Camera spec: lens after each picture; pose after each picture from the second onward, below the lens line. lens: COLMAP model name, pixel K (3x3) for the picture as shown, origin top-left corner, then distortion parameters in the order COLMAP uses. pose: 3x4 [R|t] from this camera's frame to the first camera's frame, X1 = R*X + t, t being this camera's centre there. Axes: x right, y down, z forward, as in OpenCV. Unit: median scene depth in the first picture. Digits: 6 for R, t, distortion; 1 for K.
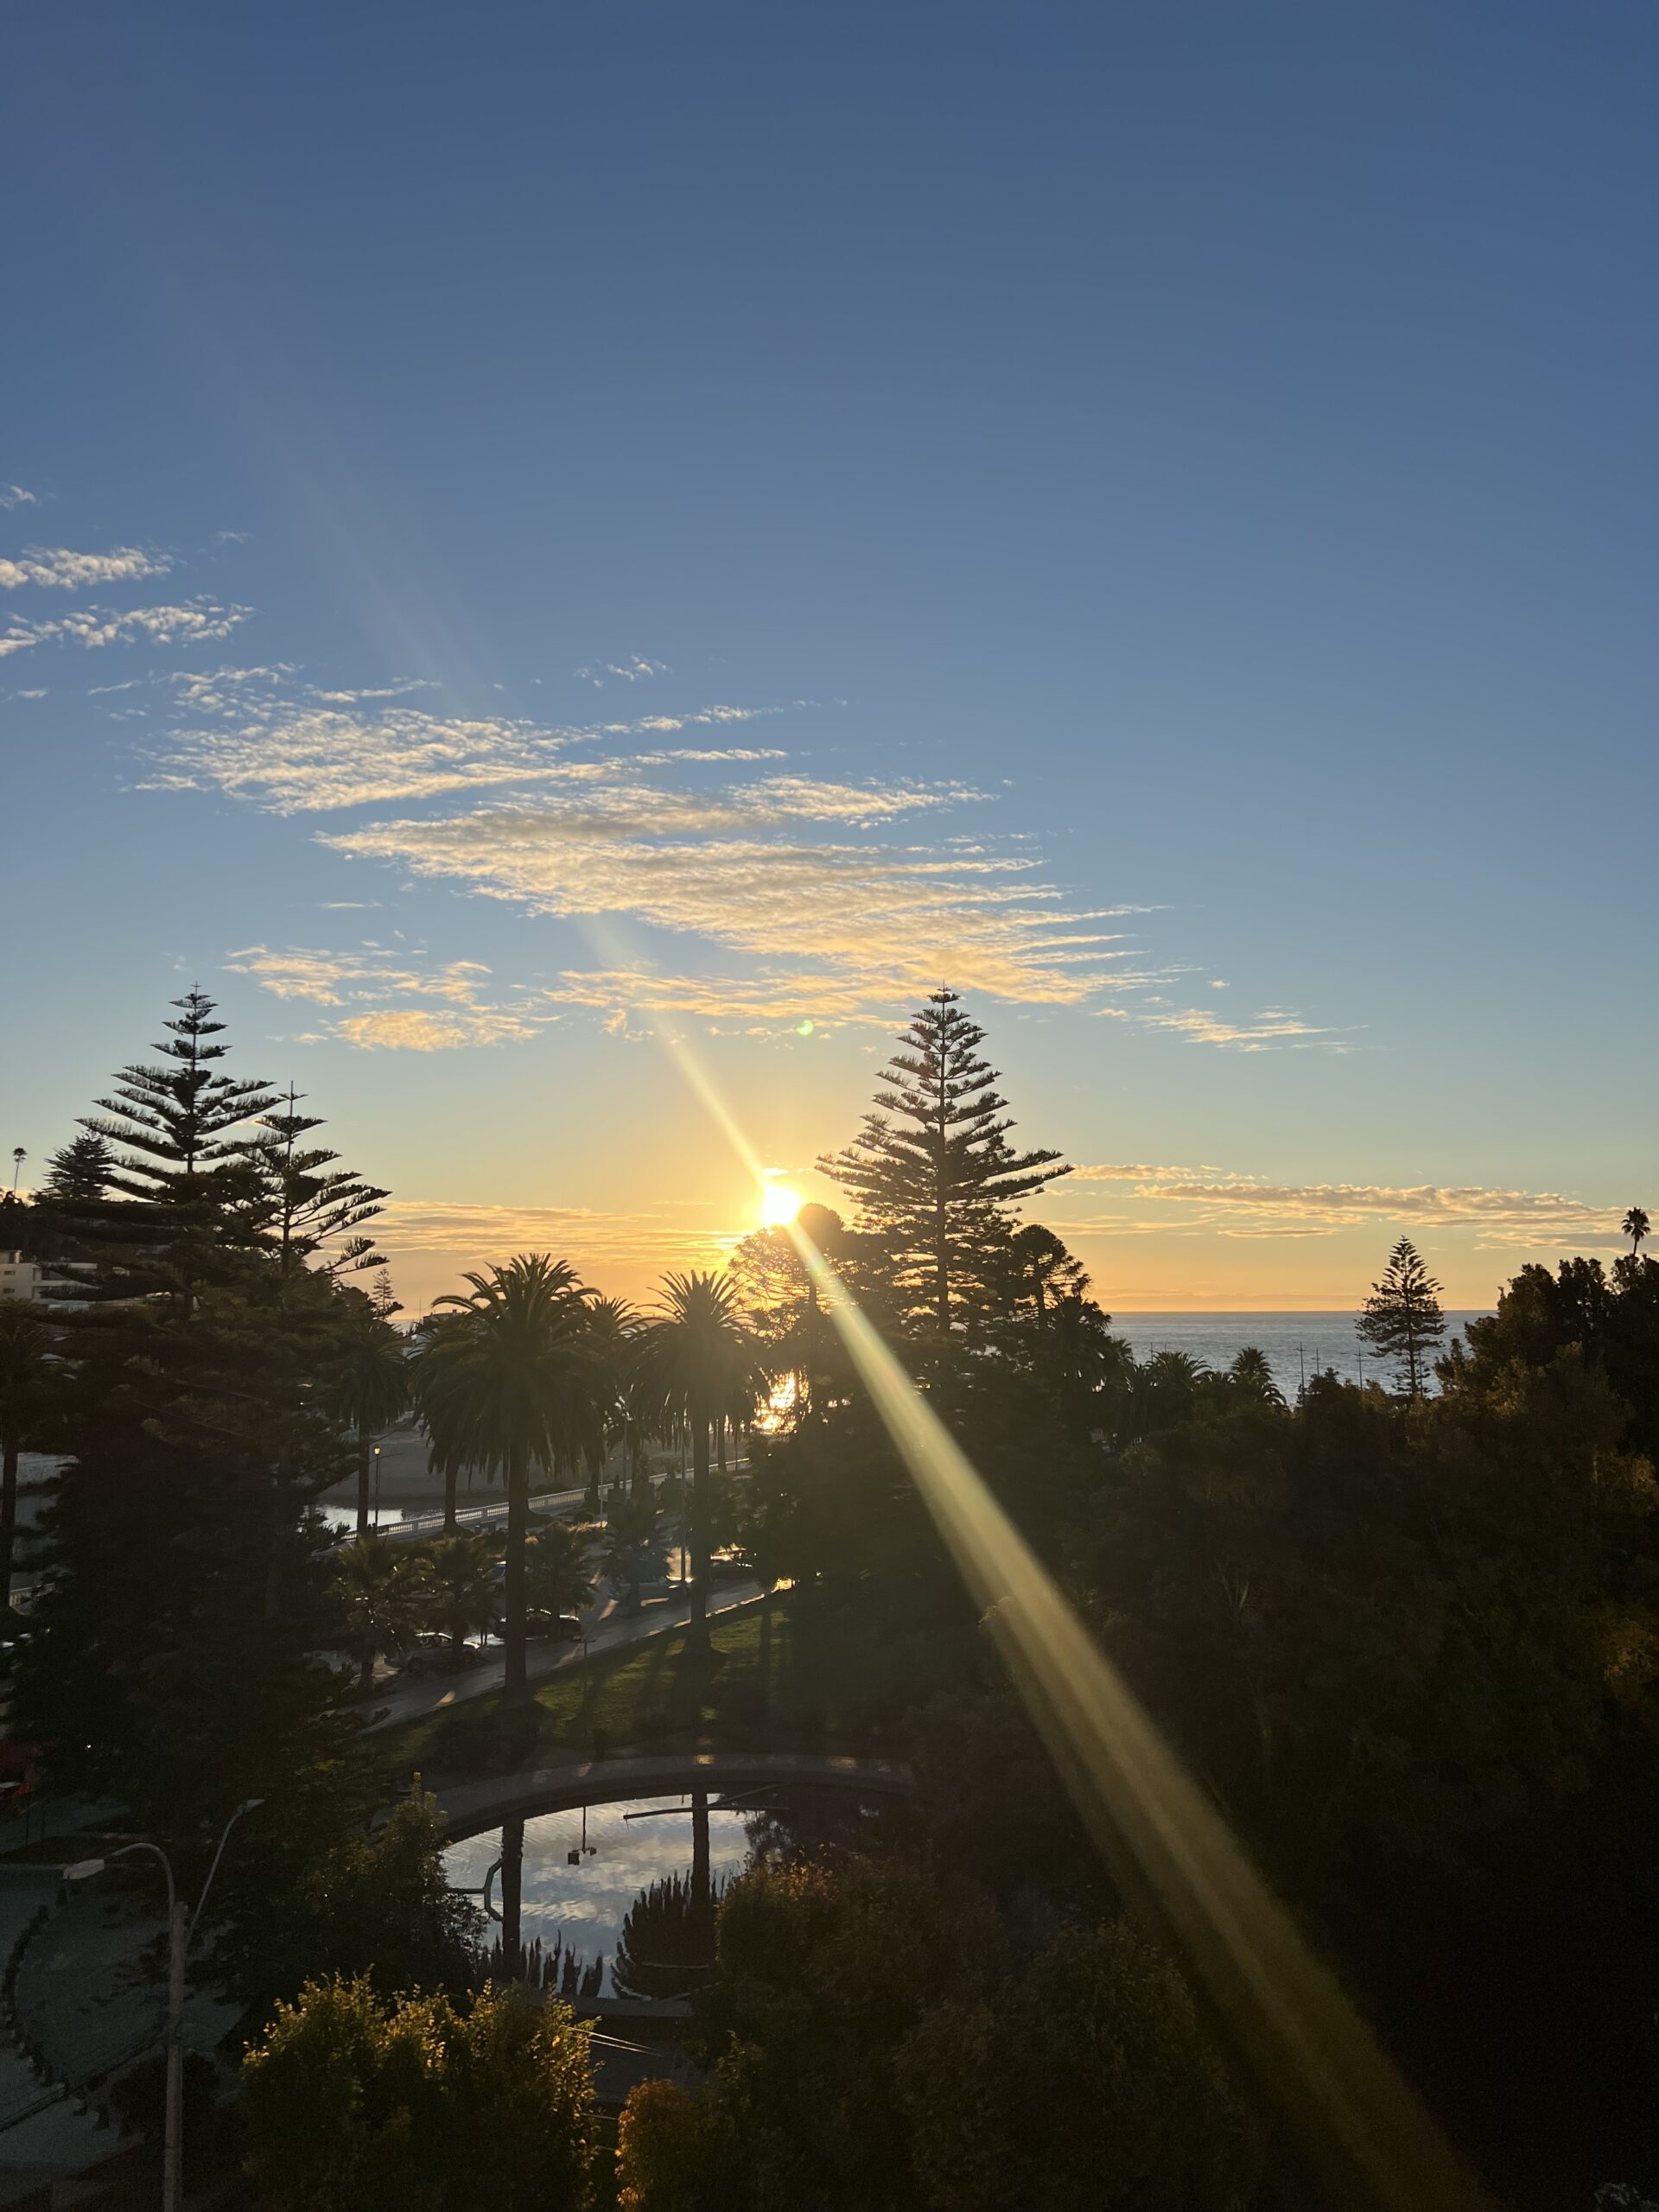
lens RADIAL K [[1654.6, 0, 788.7], [0, 1654.6, 1120.9], [0, 0, 1]] dist [0.068863, -0.078580]
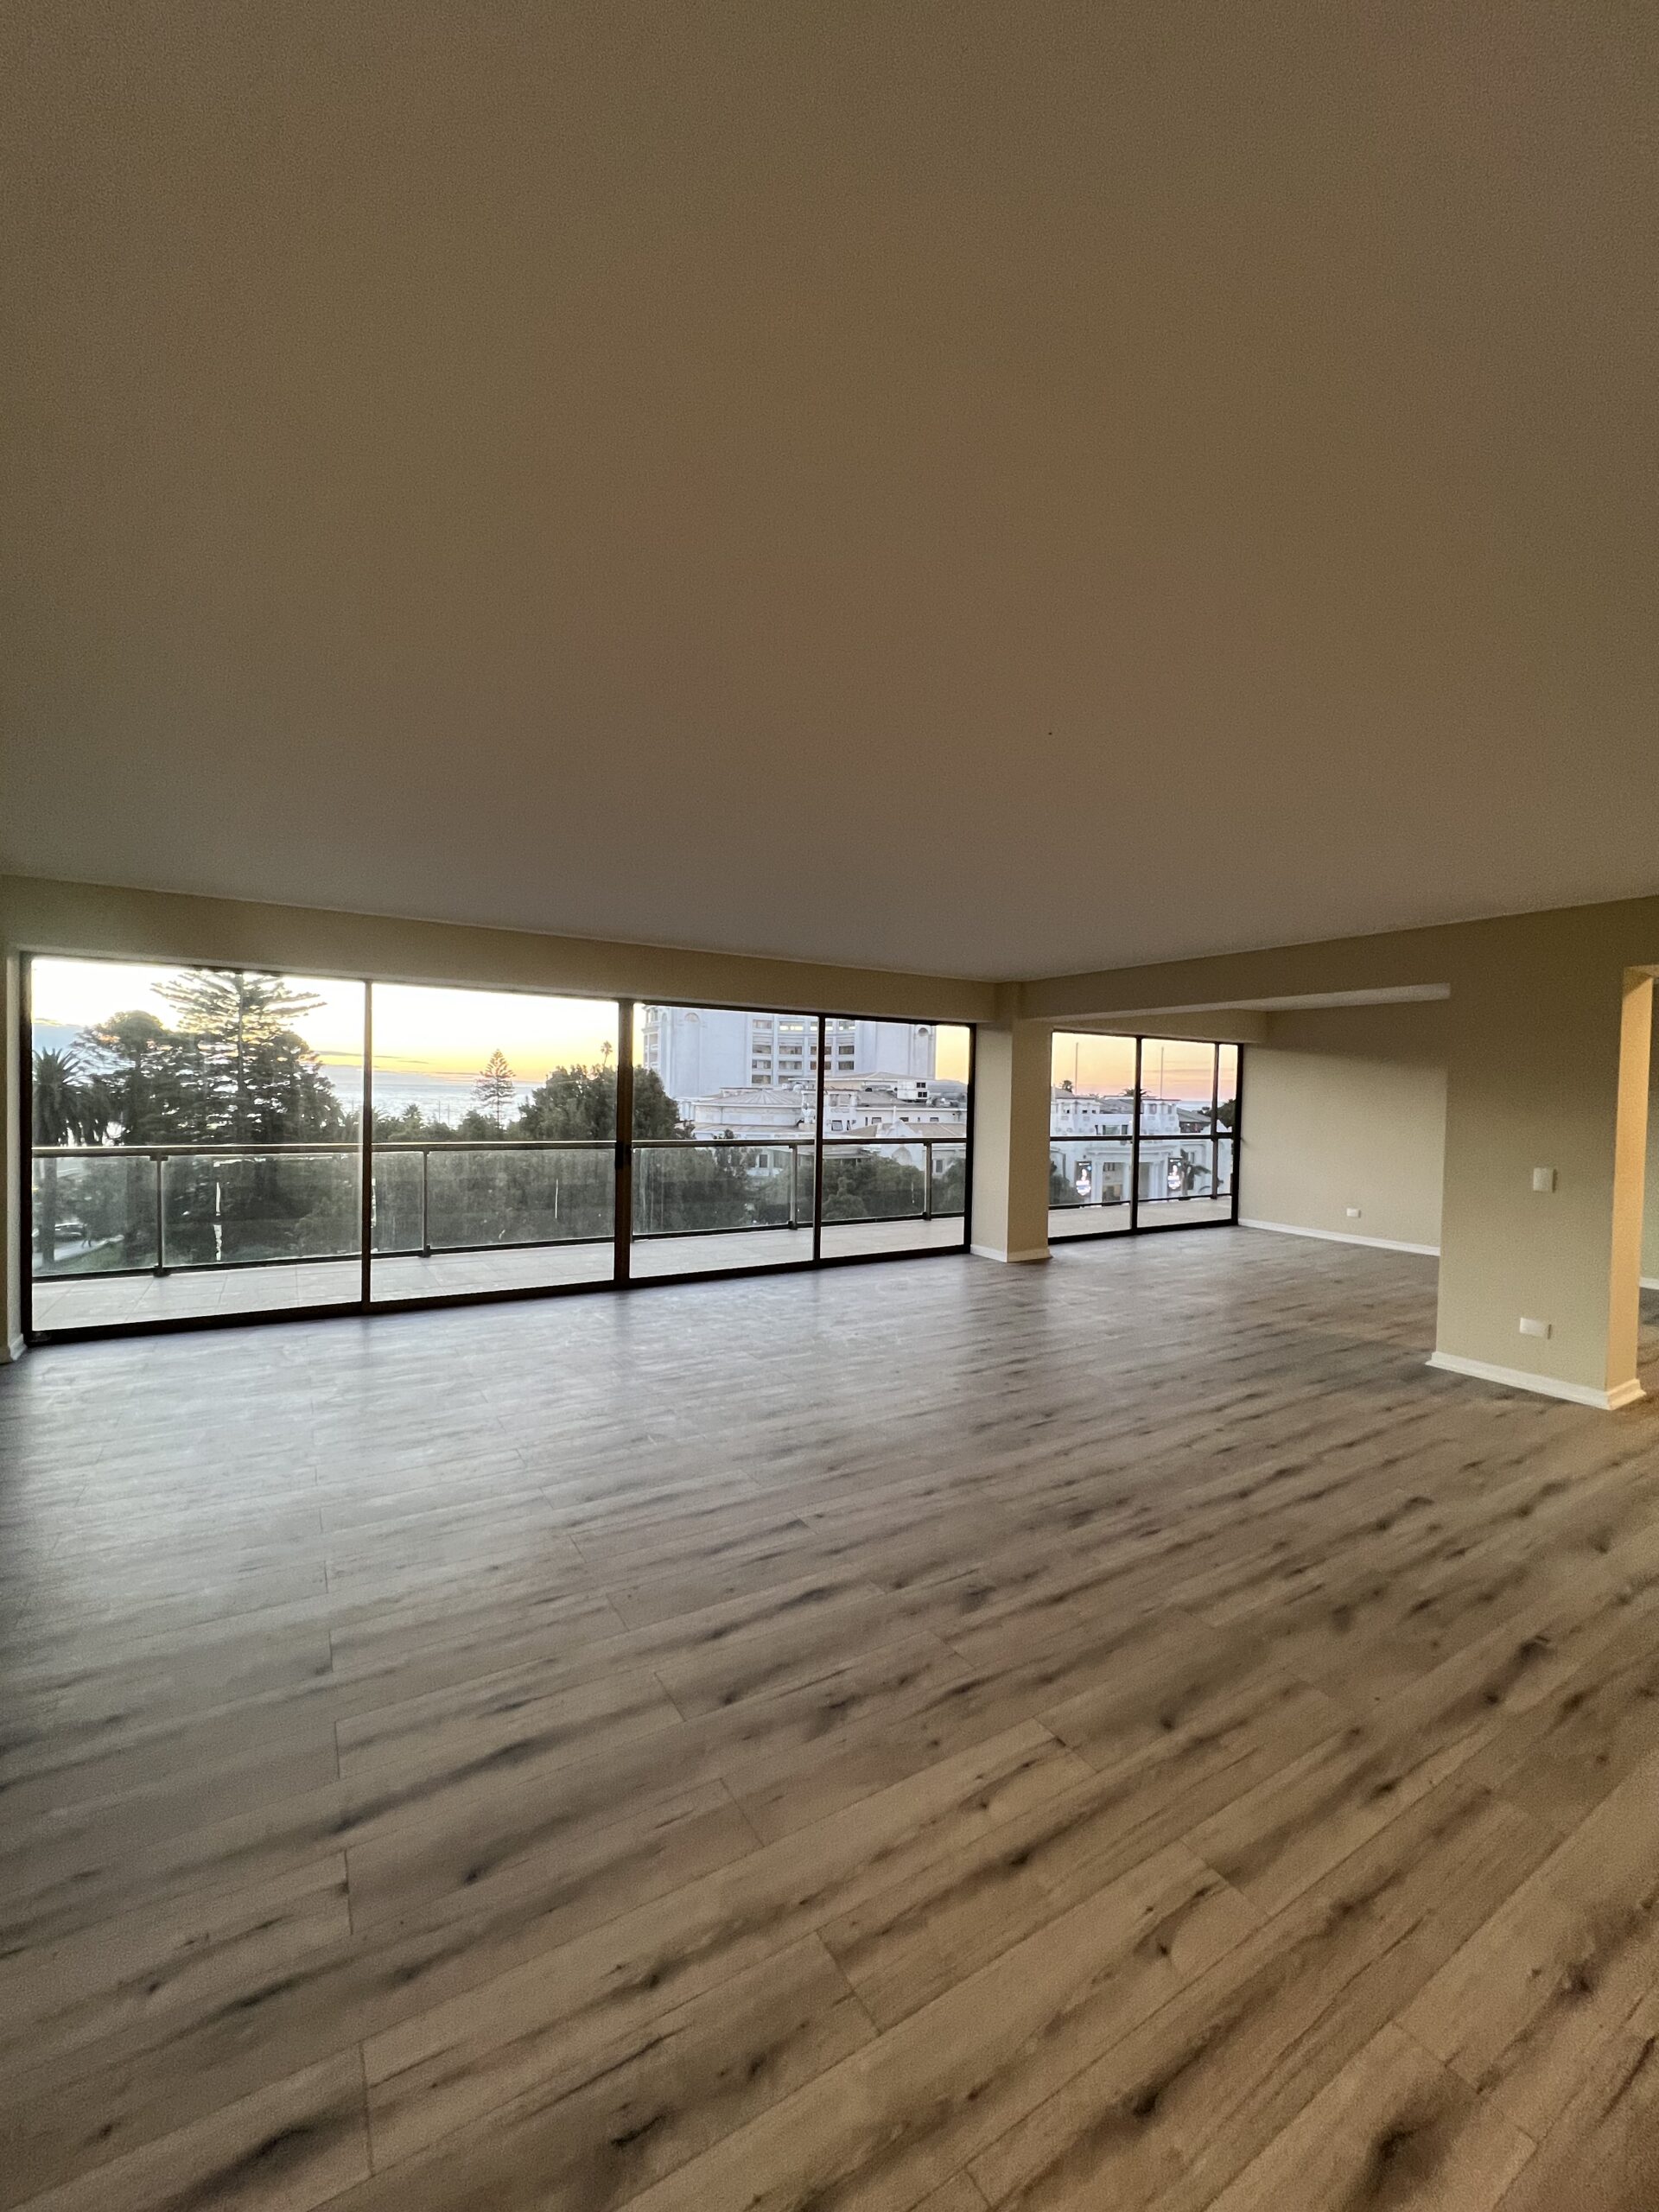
lens RADIAL K [[879.2, 0, 829.3], [0, 879.2, 1099.9], [0, 0, 1]] dist [-0.001270, 0.000573]
pose [[0.754238, 0.016477, 0.656394, -0.045912], [-0.099846, 0.990937, 0.089855, -0.009014], [-0.648965, -0.133310, 0.749048, -0.106911]]
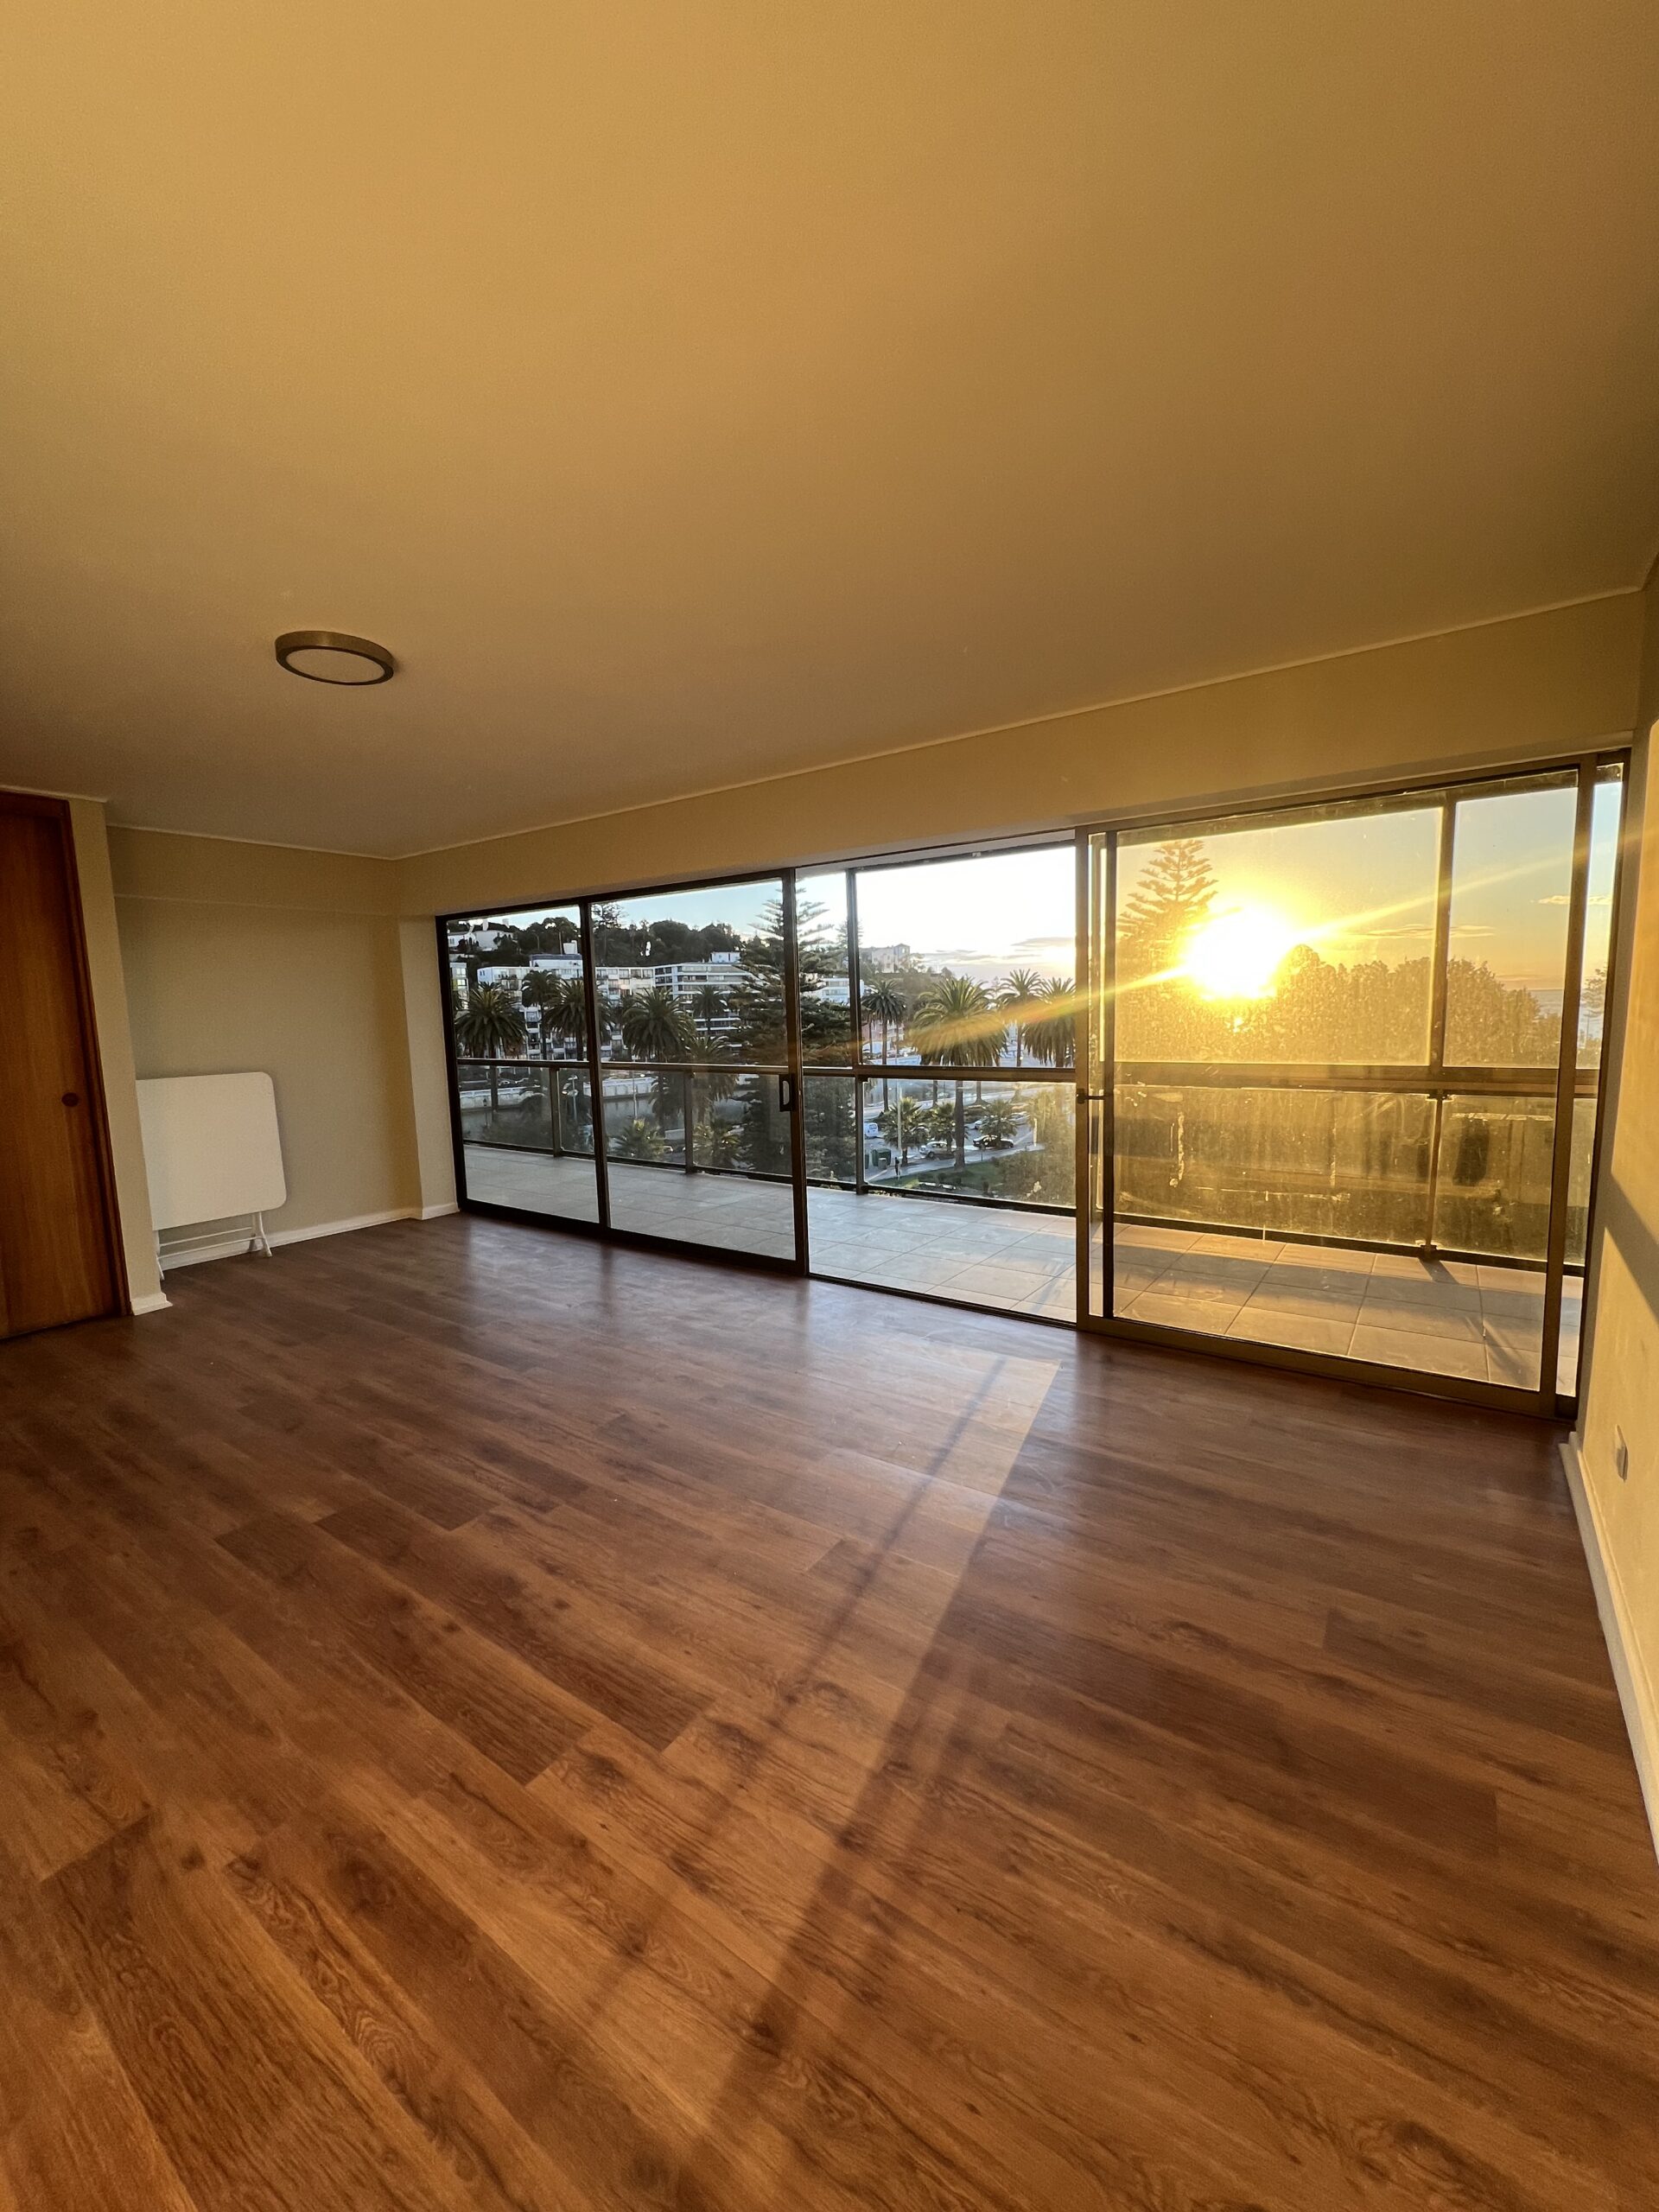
lens RADIAL K [[879.2, 0, 823.4], [0, 879.2, 1112.8], [0, 0, 1]] dist [-0.001270, 0.000573]
pose [[0.898877, 0.037926, -0.436556, 0.176581], [0.067955, 0.972130, 0.224376, -0.009546], [0.432899, -0.231352, 0.871249, -0.101464]]
